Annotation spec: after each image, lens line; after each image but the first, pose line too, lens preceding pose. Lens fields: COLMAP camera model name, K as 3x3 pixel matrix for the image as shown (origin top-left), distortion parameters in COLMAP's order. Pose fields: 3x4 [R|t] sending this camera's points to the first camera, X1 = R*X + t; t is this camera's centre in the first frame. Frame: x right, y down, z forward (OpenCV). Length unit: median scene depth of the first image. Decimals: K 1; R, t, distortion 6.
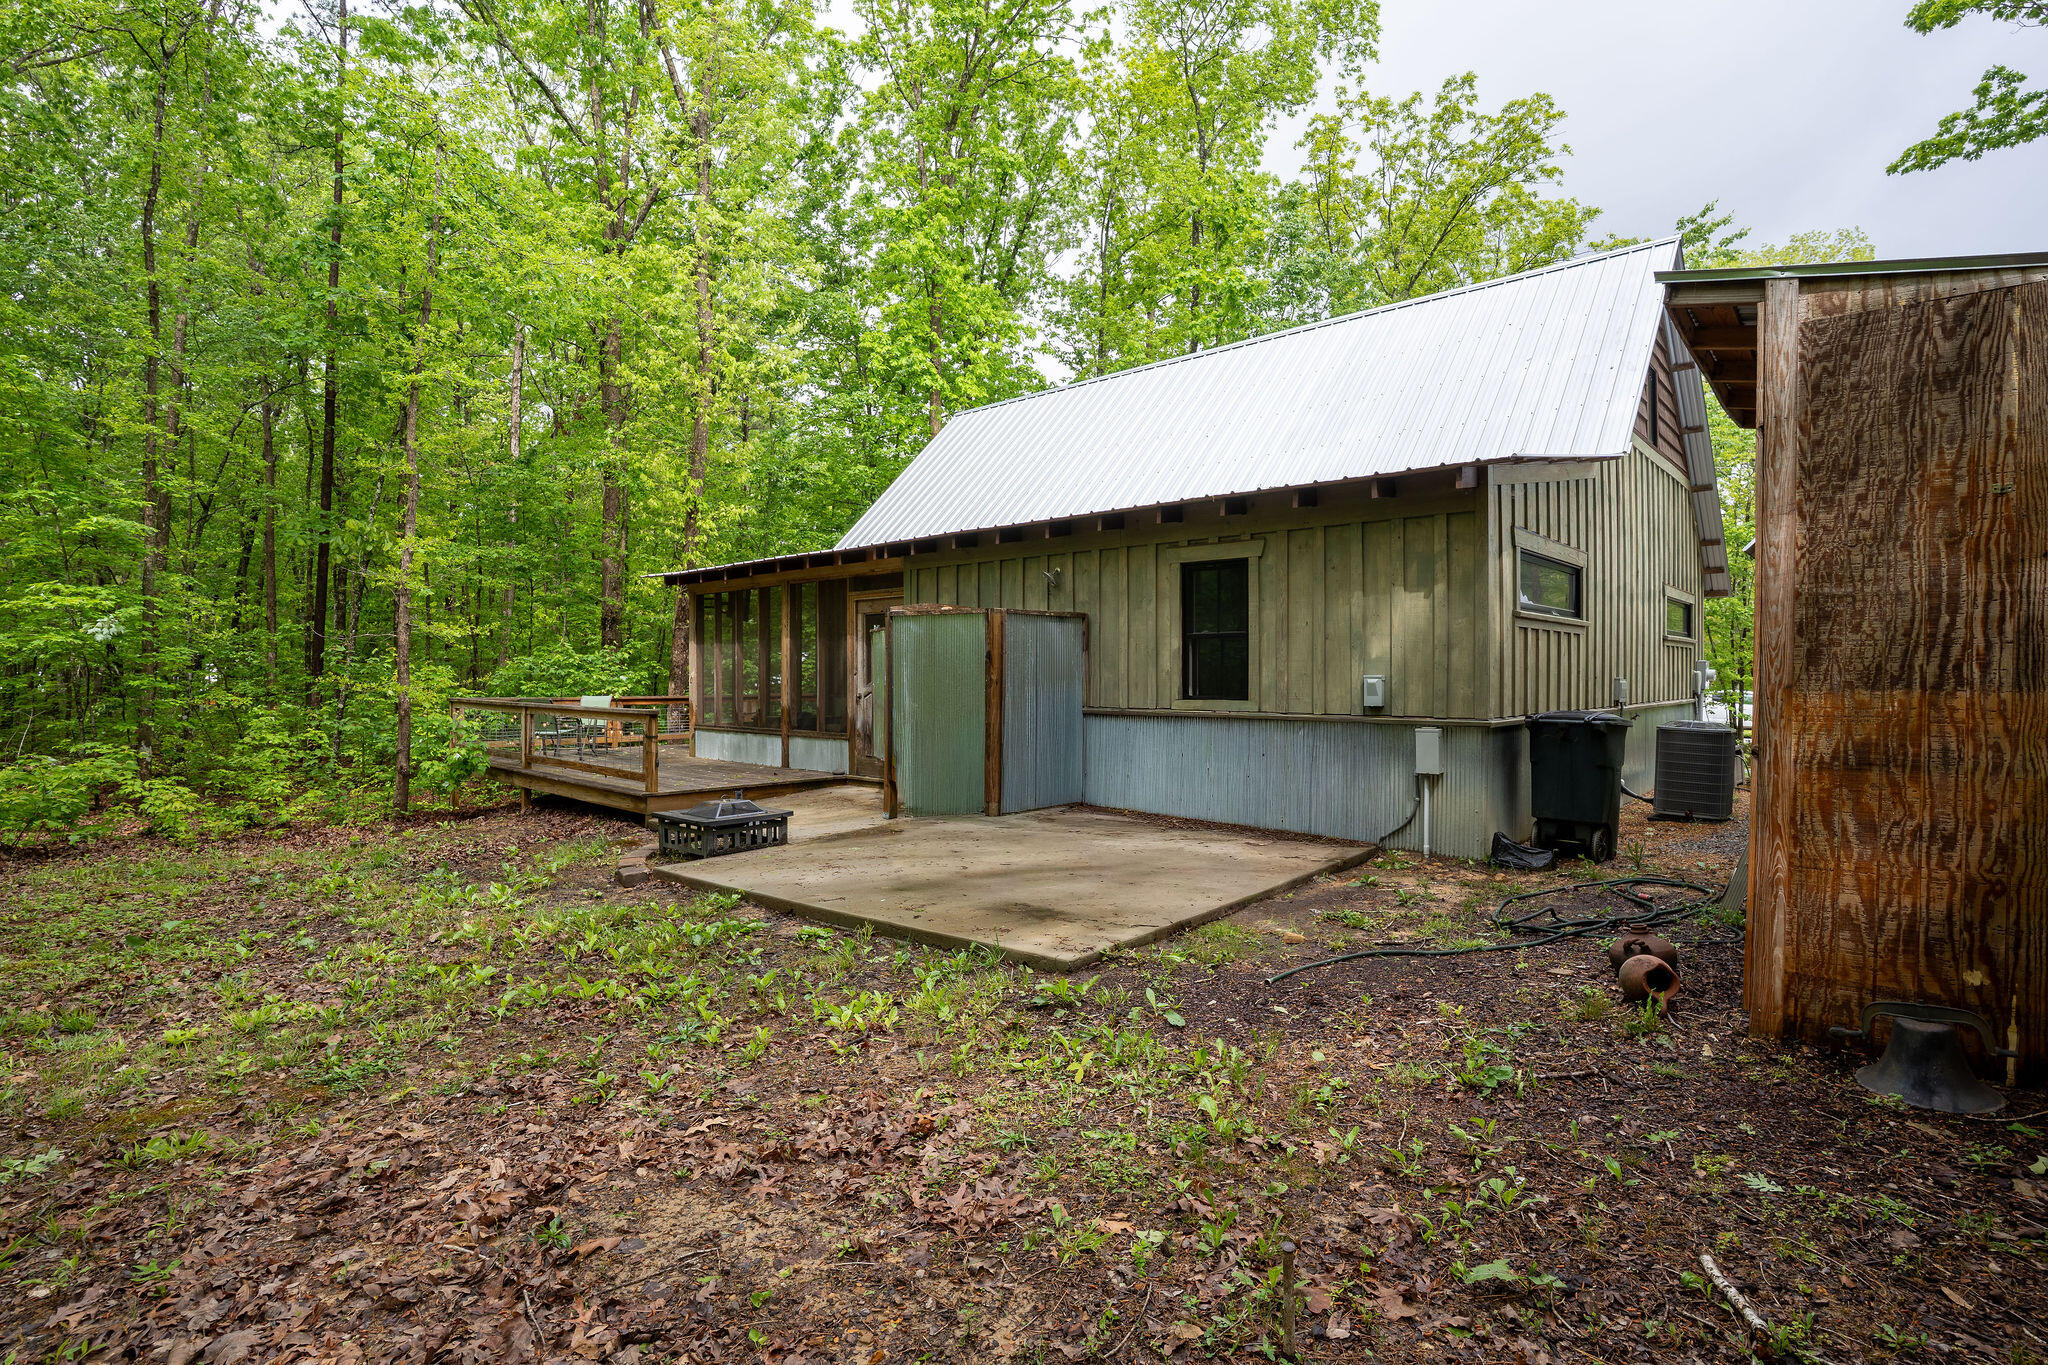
lens RADIAL K [[994.4, 0, 1024.0], [0, 994.4, 682.5], [0, 0, 1]] dist [-0.077888, 0.032870]
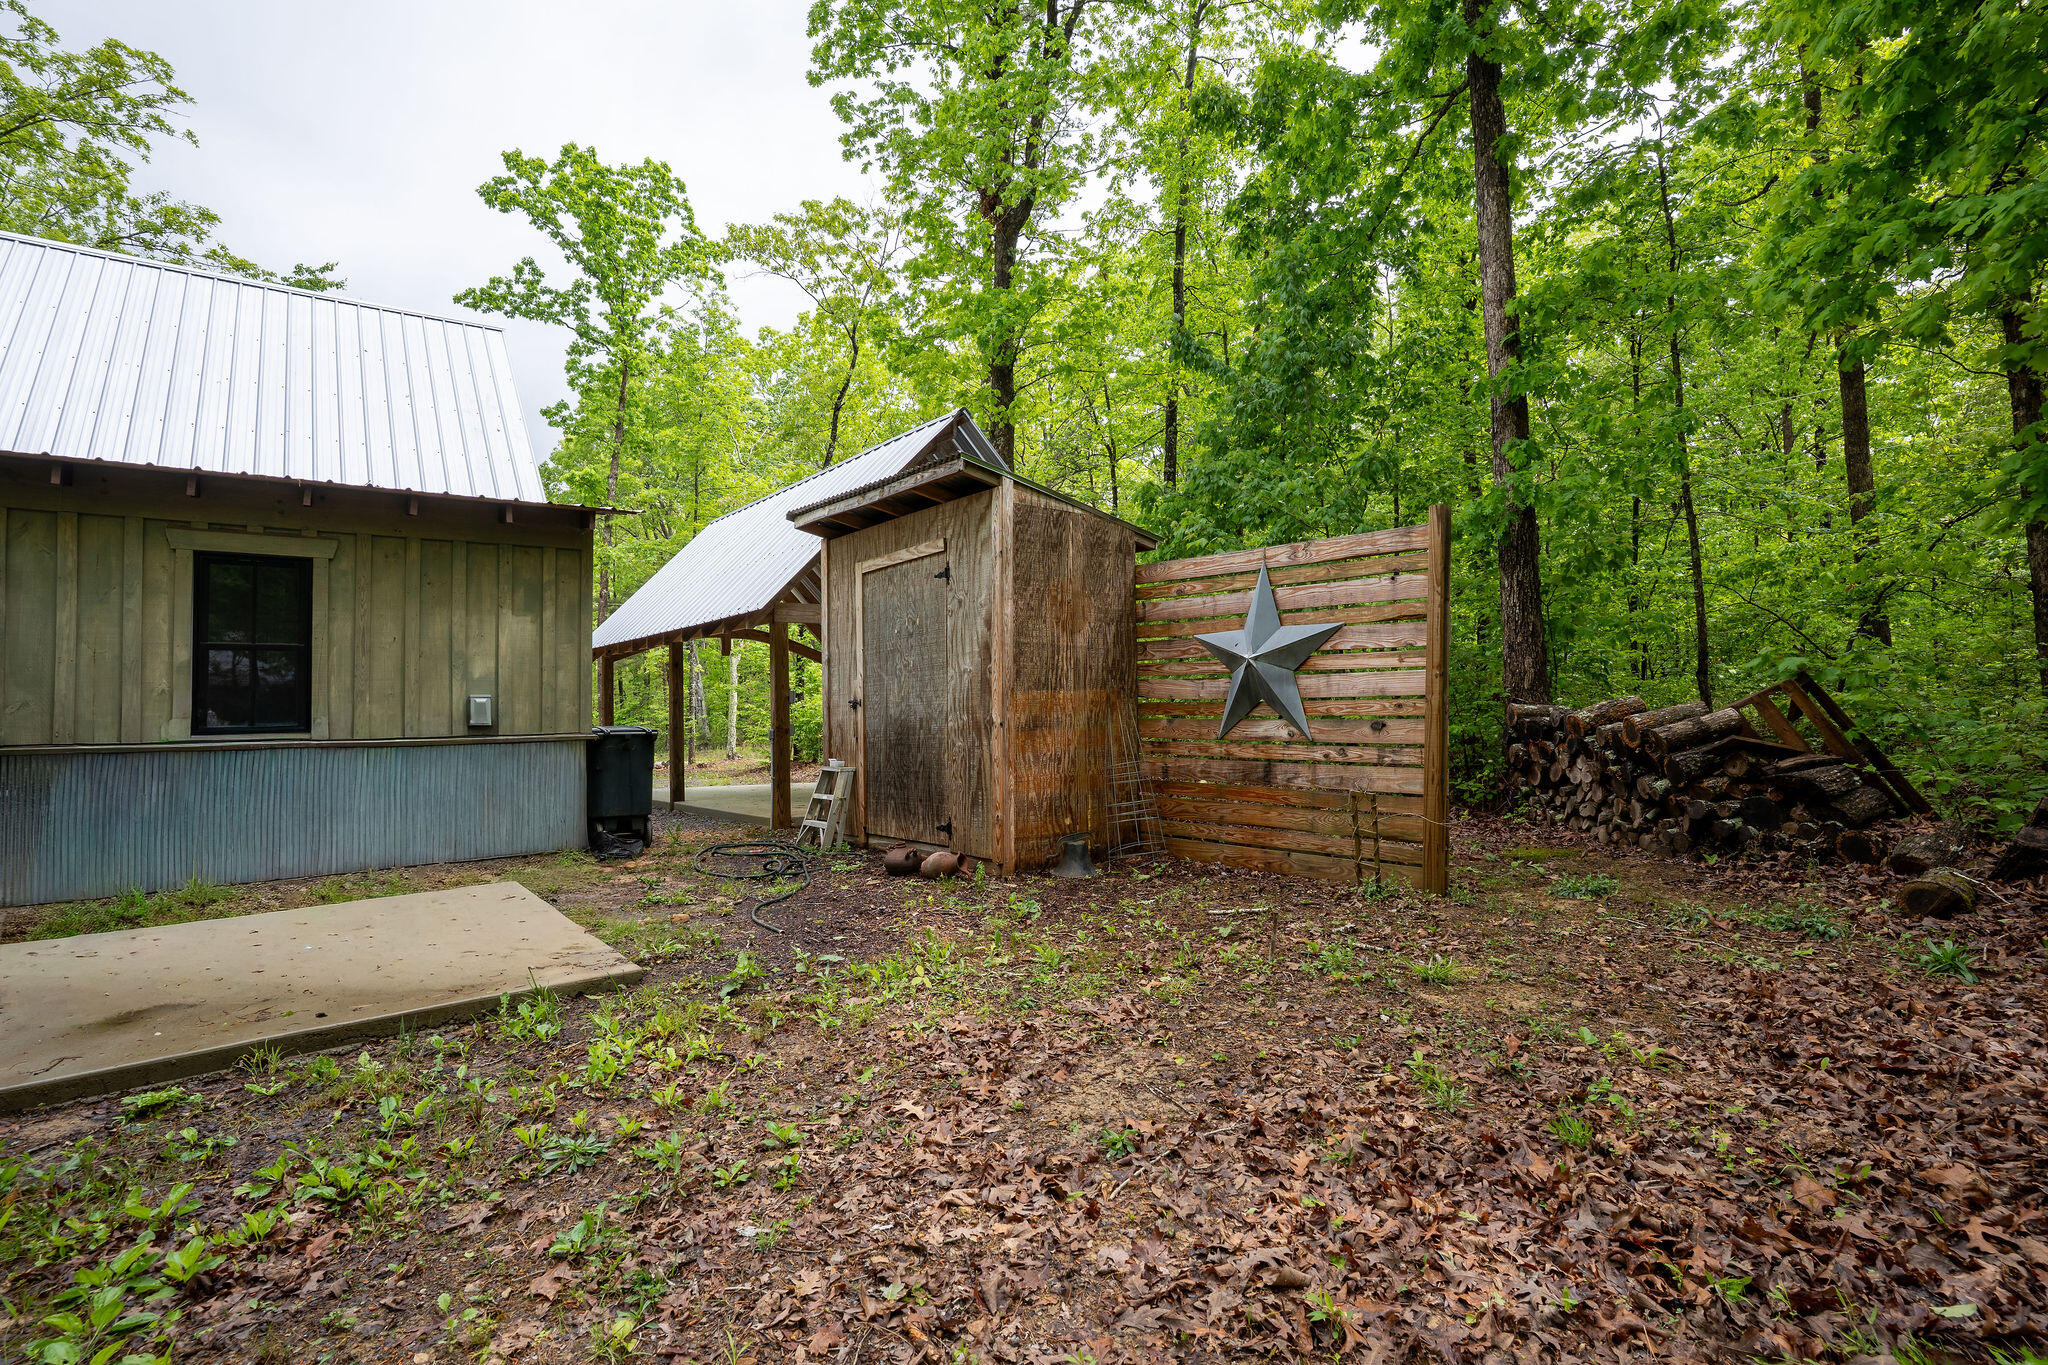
lens RADIAL K [[994.4, 0, 1024.0], [0, 994.4, 682.5], [0, 0, 1]] dist [-0.077888, 0.032870]
pose [[0.196047, 0.029234, 0.980159, -0.460248], [0.023490, 0.999129, -0.034498, 0.024651], [-0.980313, 0.029787, 0.195190, 0.233063]]
